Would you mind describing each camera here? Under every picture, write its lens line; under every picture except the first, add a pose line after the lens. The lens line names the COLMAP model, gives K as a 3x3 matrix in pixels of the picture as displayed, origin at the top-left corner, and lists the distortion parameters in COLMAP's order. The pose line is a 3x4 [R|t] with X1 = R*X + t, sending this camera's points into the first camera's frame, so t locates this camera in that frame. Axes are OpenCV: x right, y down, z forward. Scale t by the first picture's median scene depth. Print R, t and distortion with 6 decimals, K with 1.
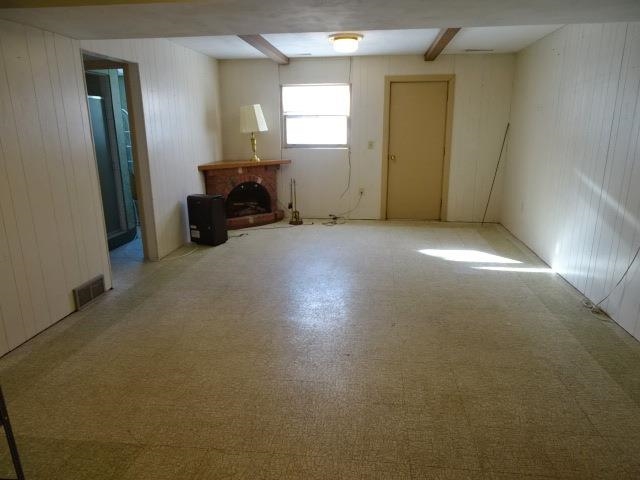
lens RADIAL K [[453.8, 0, 323.8], [0, 453.8, 239.8], [0, 0, 1]] dist [0.005578, -0.003019]
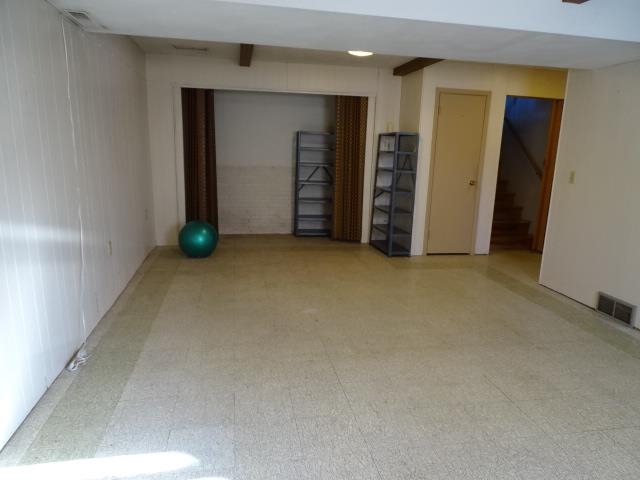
lens RADIAL K [[453.8, 0, 323.8], [0, 453.8, 239.8], [0, 0, 1]] dist [0.005578, -0.003019]
pose [[-0.950917, 0.038876, -0.306995, 0.402138], [-0.101145, 0.898538, 0.427081, -0.388216], [0.292449, 0.437170, -0.850503, 1.601482]]
